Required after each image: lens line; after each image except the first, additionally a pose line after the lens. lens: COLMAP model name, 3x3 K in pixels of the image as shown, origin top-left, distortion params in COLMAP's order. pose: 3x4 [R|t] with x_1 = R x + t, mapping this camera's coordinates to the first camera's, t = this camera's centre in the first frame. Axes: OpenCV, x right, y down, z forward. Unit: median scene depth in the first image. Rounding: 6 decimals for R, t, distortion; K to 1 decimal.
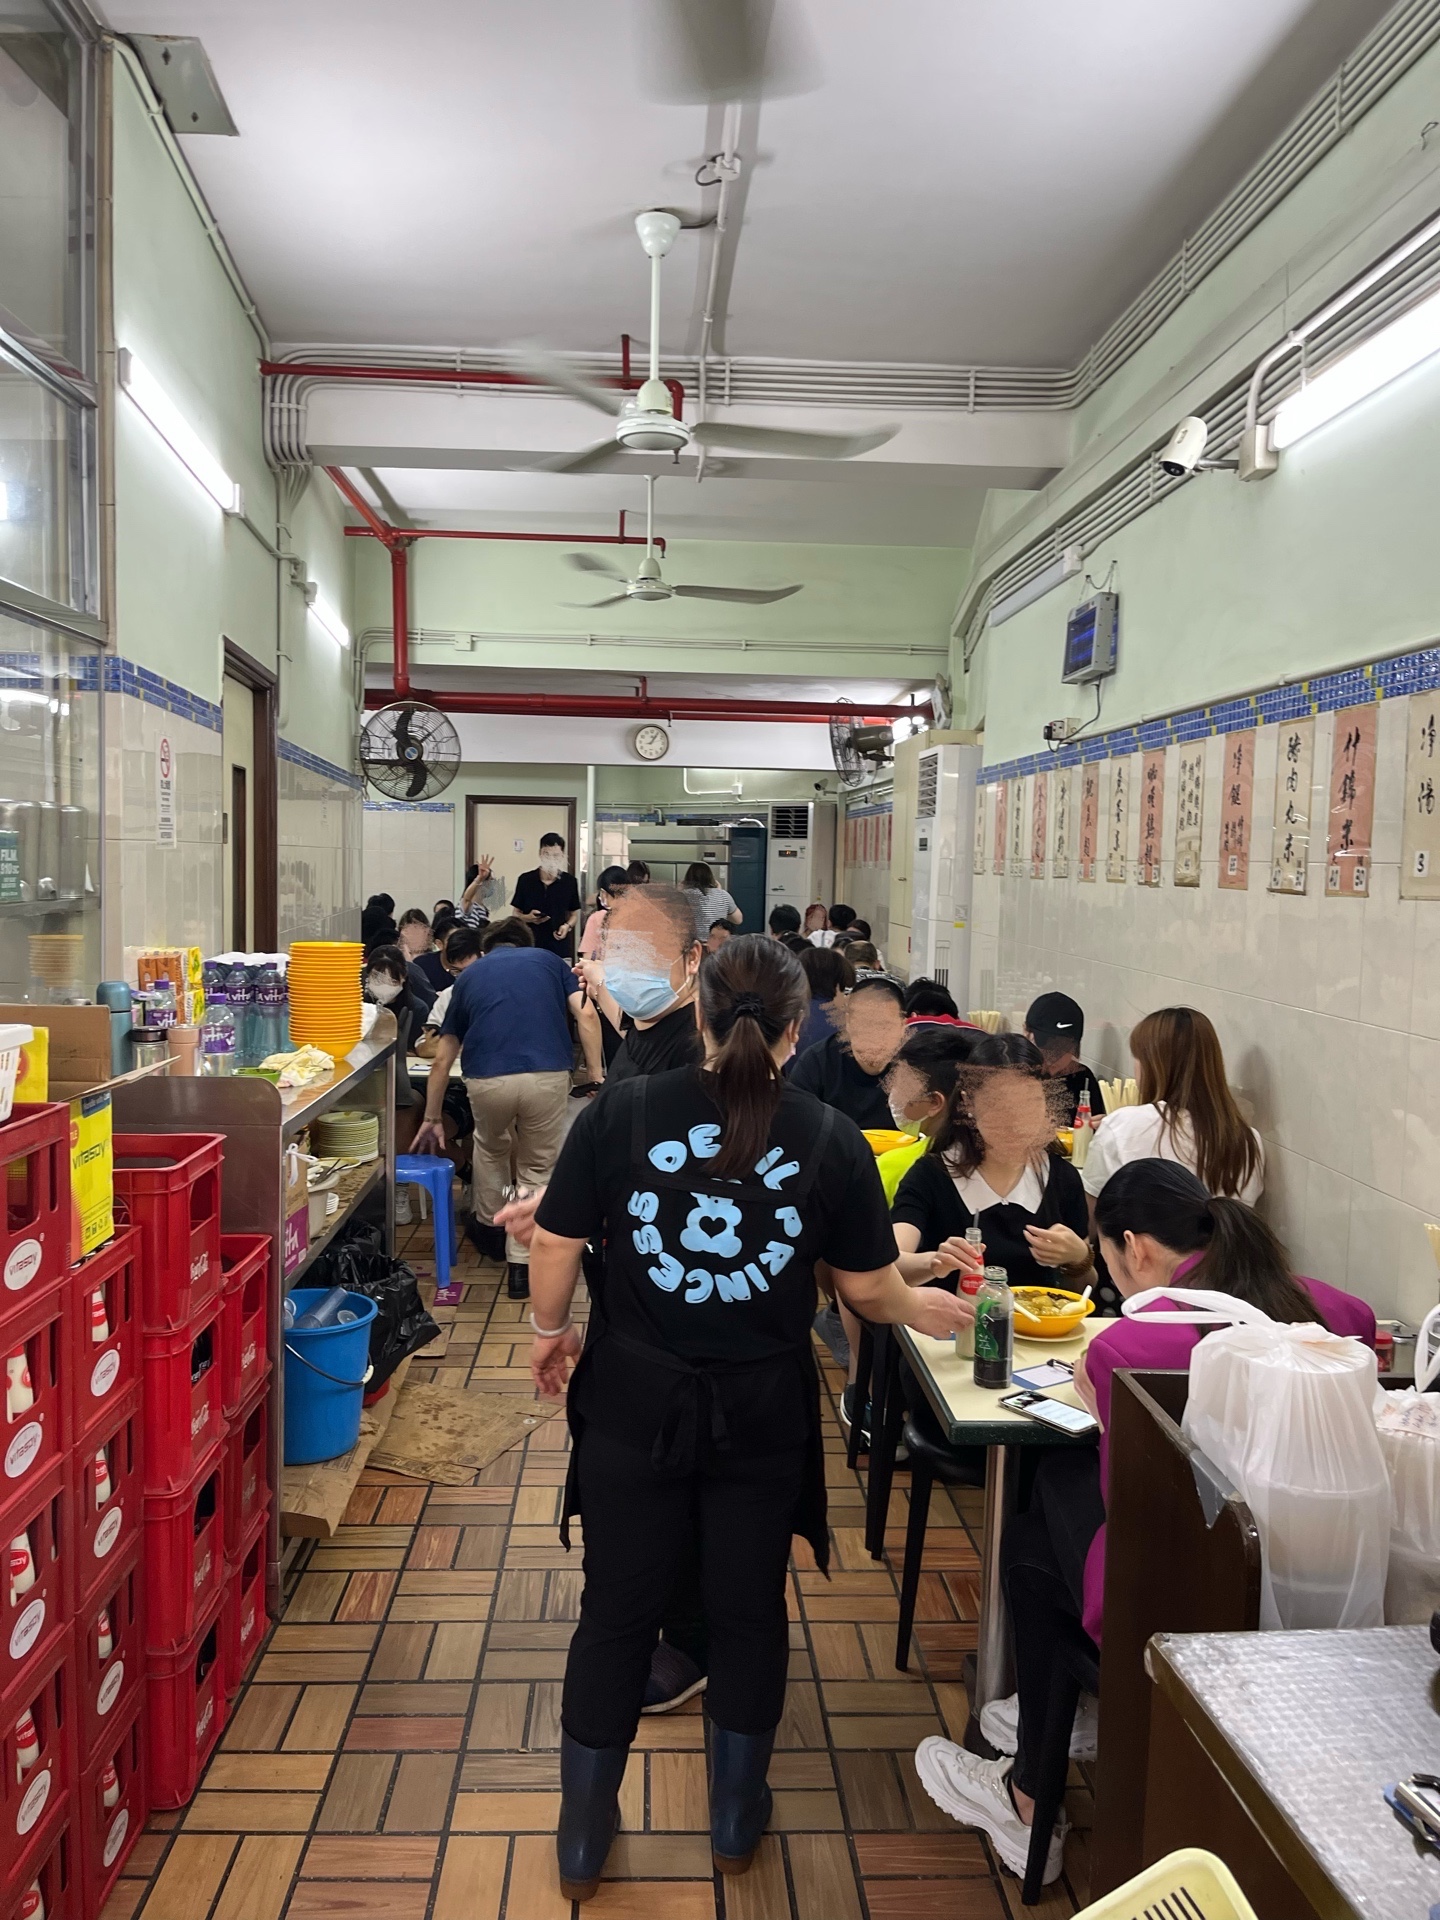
lens RADIAL K [[1459.4, 0, 716.6], [0, 1459.4, 959.6], [0, 0, 1]] dist [0.002050, -0.016646]
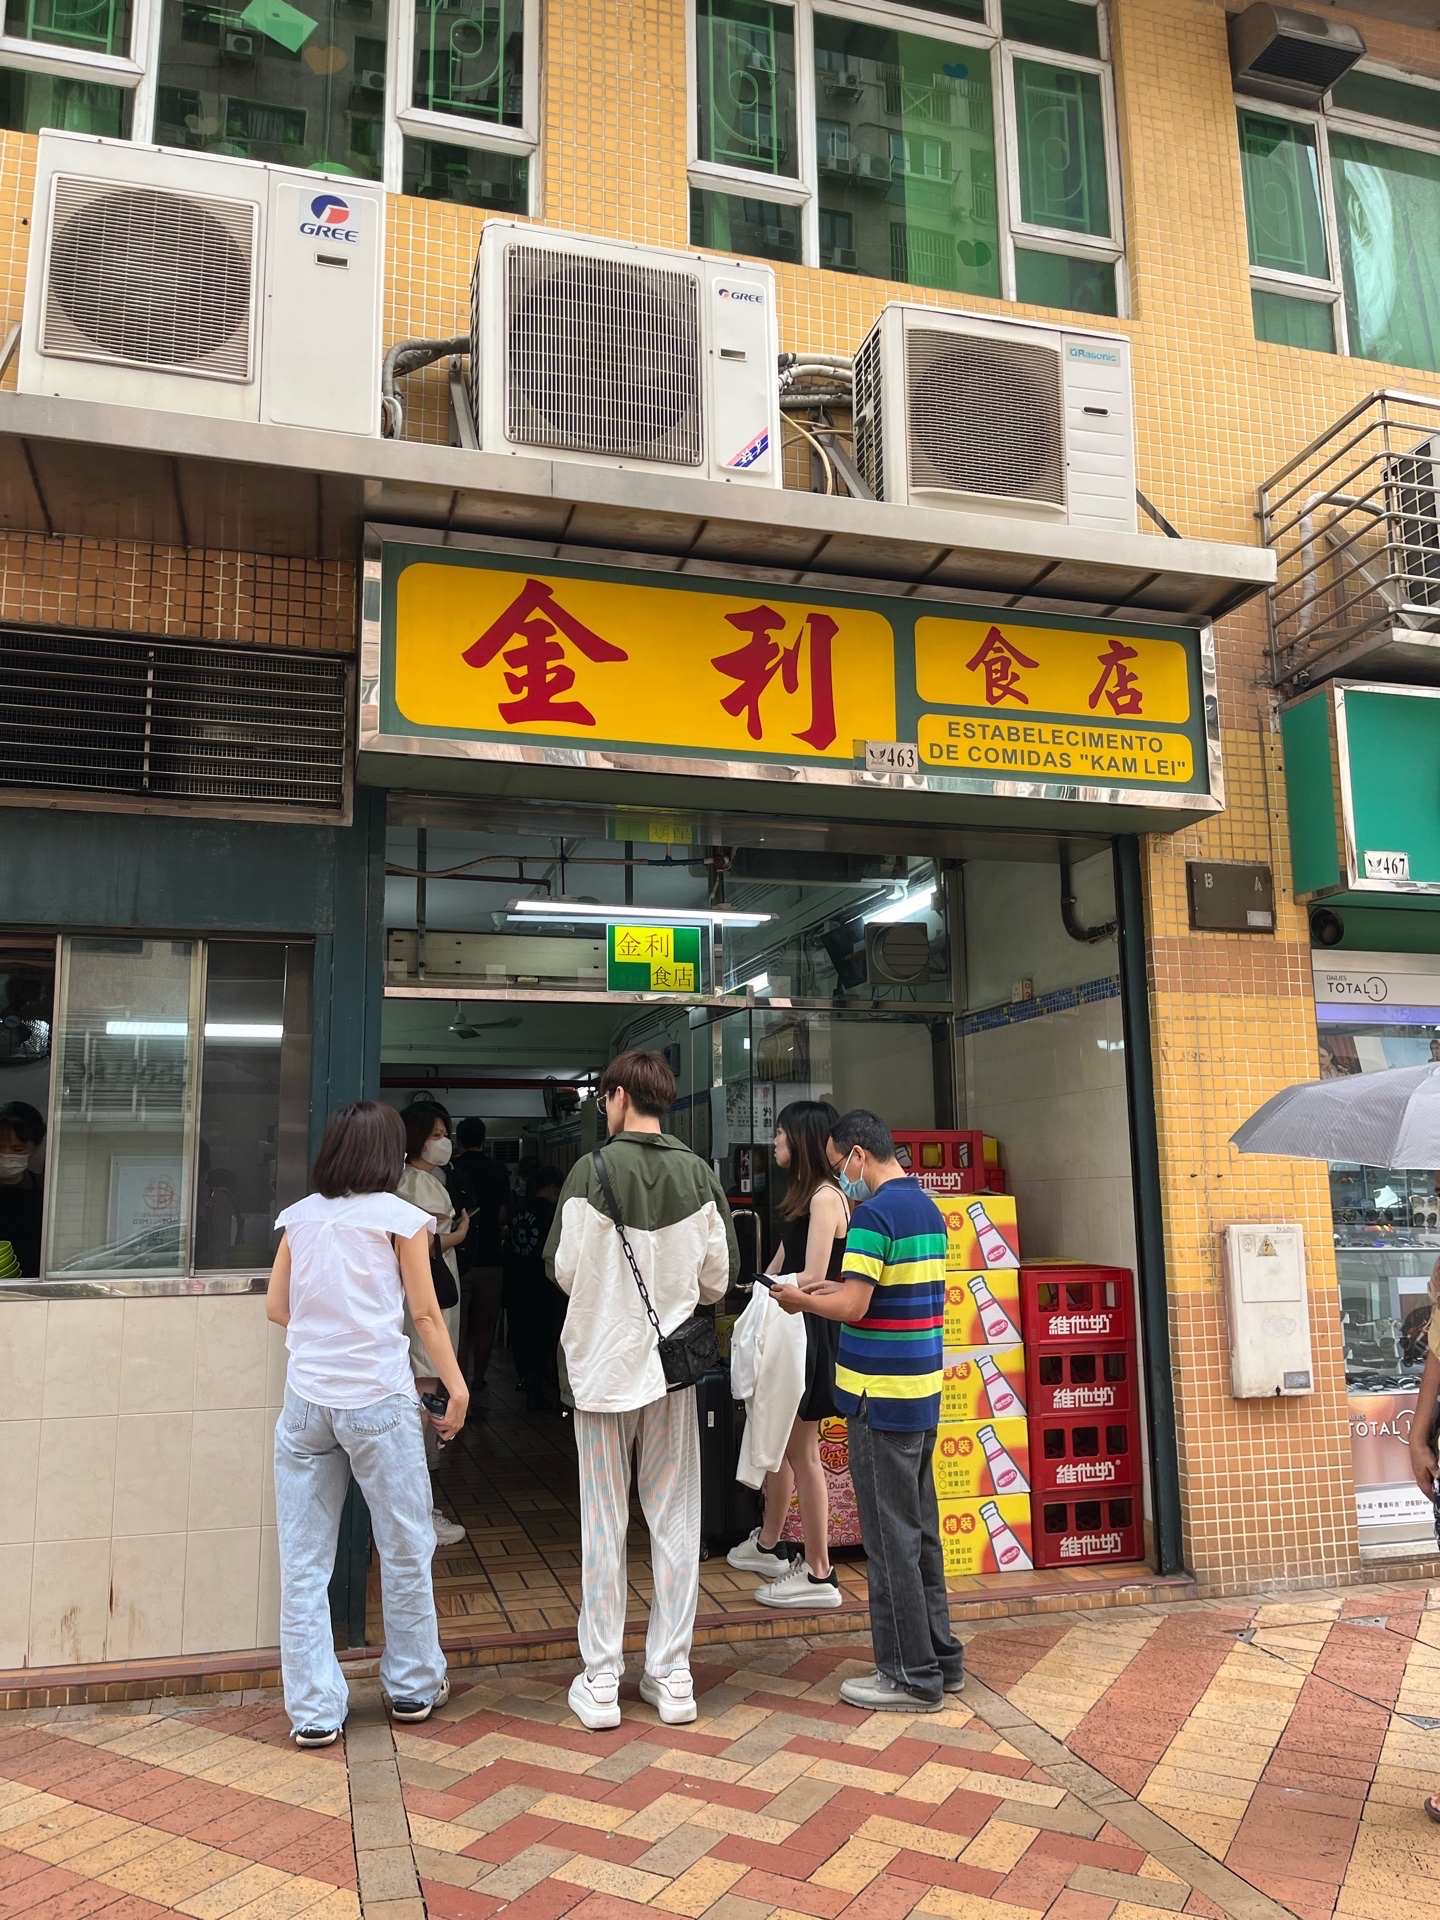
lens RADIAL K [[1459.4, 0, 721.7], [0, 1459.4, 960.2], [0, 0, 1]] dist [0.002050, -0.016646]
pose [[0.974651, 0.004361, 0.223687, -0.109391], [0.047943, 0.972514, -0.227857, 0.100765], [-0.218532, 0.232805, 0.947653, -0.778777]]
